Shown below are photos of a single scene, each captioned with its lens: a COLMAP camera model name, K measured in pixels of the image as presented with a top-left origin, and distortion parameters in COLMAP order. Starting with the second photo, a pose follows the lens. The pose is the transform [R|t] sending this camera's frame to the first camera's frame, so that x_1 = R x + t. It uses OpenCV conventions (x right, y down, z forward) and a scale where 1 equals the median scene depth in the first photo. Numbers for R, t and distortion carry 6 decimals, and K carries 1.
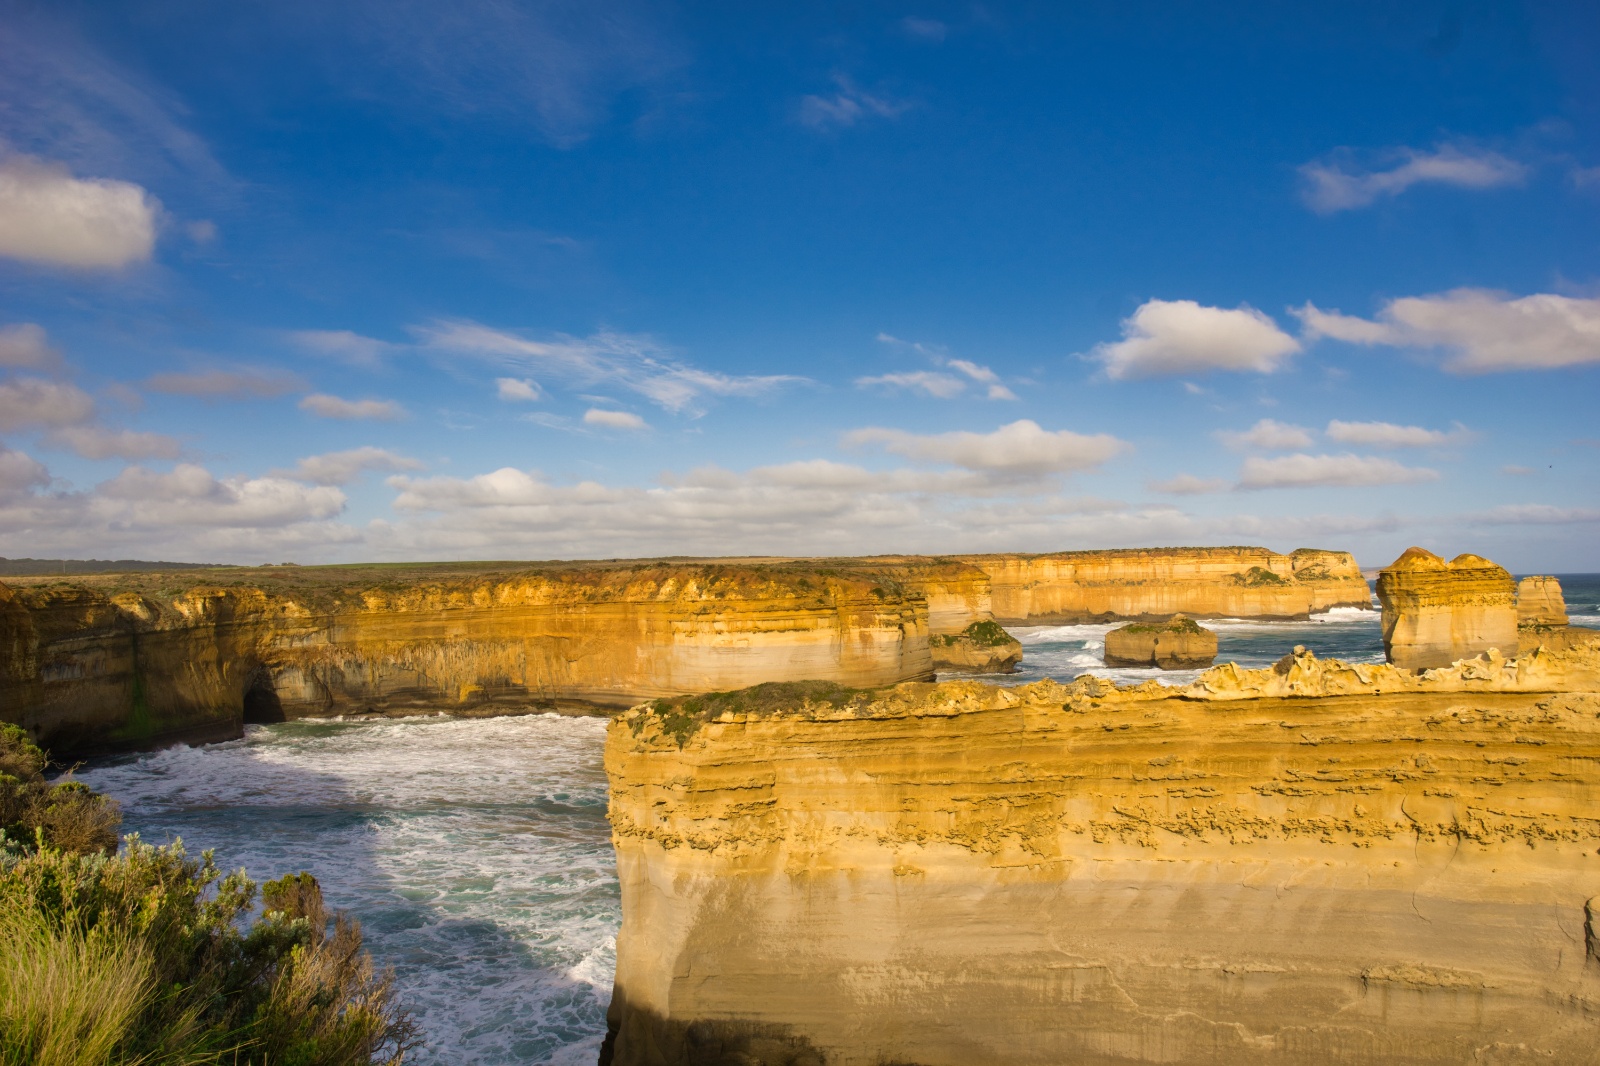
lens RADIAL K [[1120.4, 0, 802.2], [0, 1120.4, 528.9], [0, 0, 1]] dist [-0.112204, 0.073170]
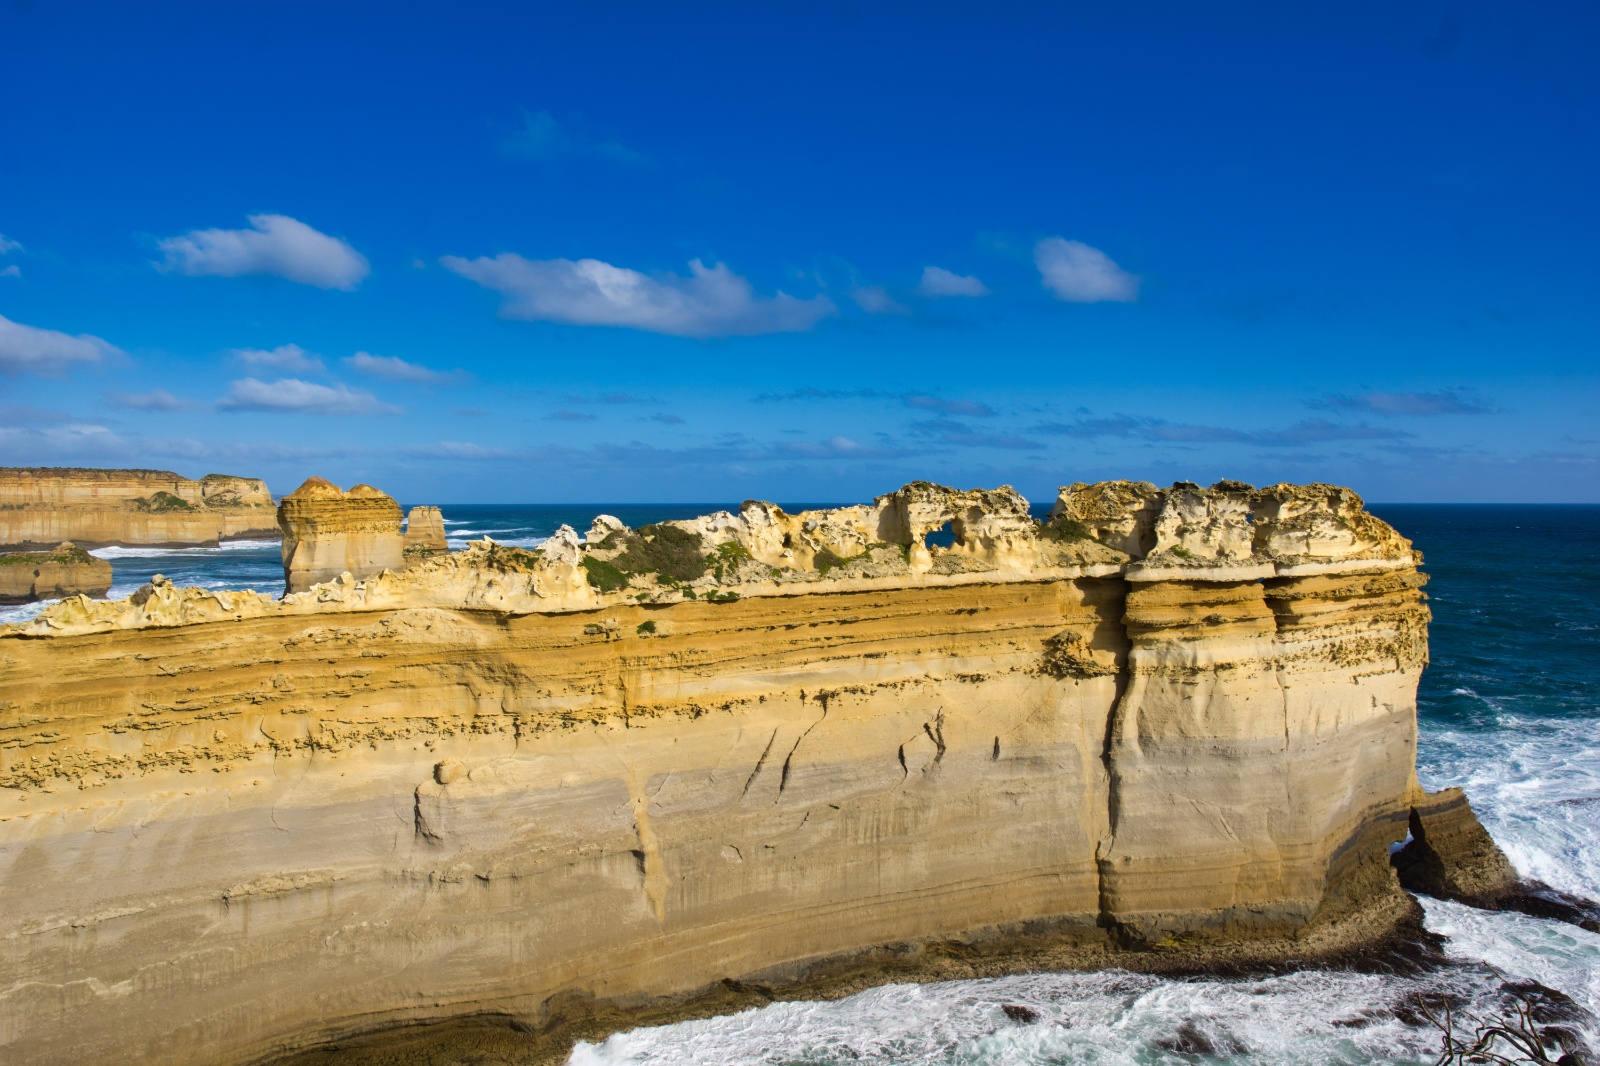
lens RADIAL K [[1120.4, 0, 802.2], [0, 1120.4, 528.9], [0, 0, 1]] dist [-0.112204, 0.073170]
pose [[0.605869, -0.004148, 0.795554, 0.035467], [-0.048902, 0.997901, 0.042445, -0.001968], [-0.794060, -0.064620, 0.604394, -0.025355]]
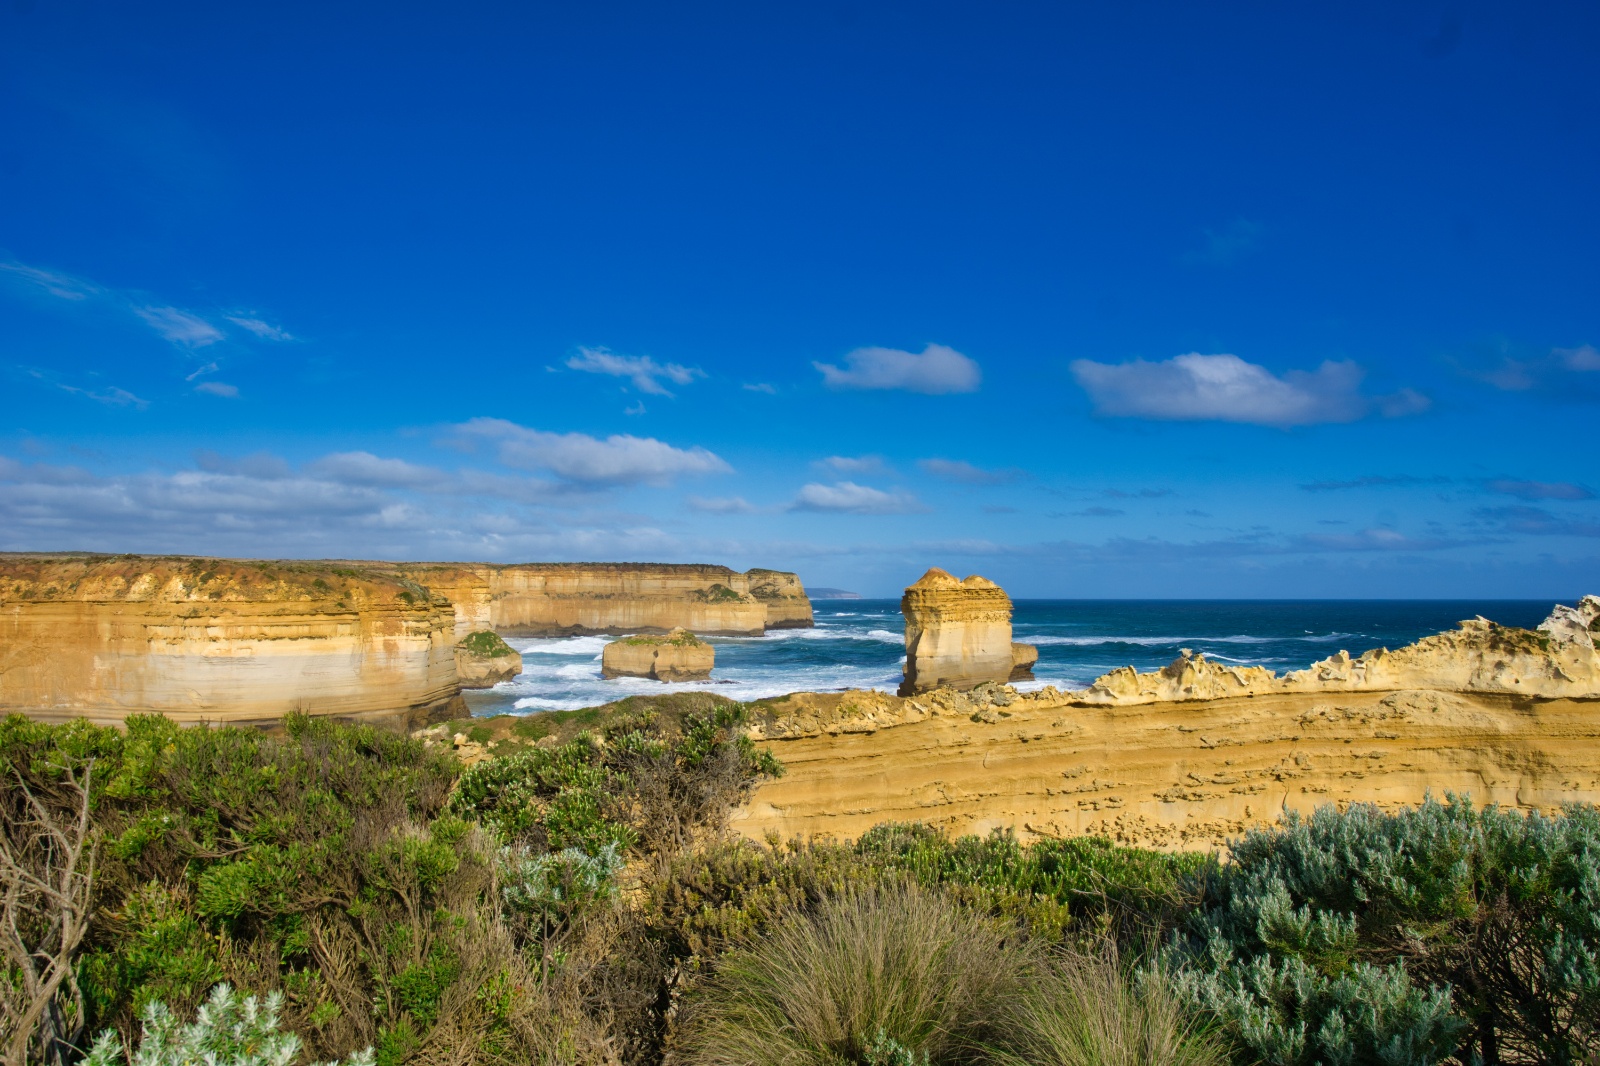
lens RADIAL K [[1120.4, 0, 802.2], [0, 1120.4, 528.9], [0, 0, 1]] dist [-0.112204, 0.073170]
pose [[0.879582, 0.049945, 0.473118, -0.329610], [-0.044355, 0.998752, -0.022972, 0.036278], [-0.473674, -0.000780, 0.880700, 0.282351]]
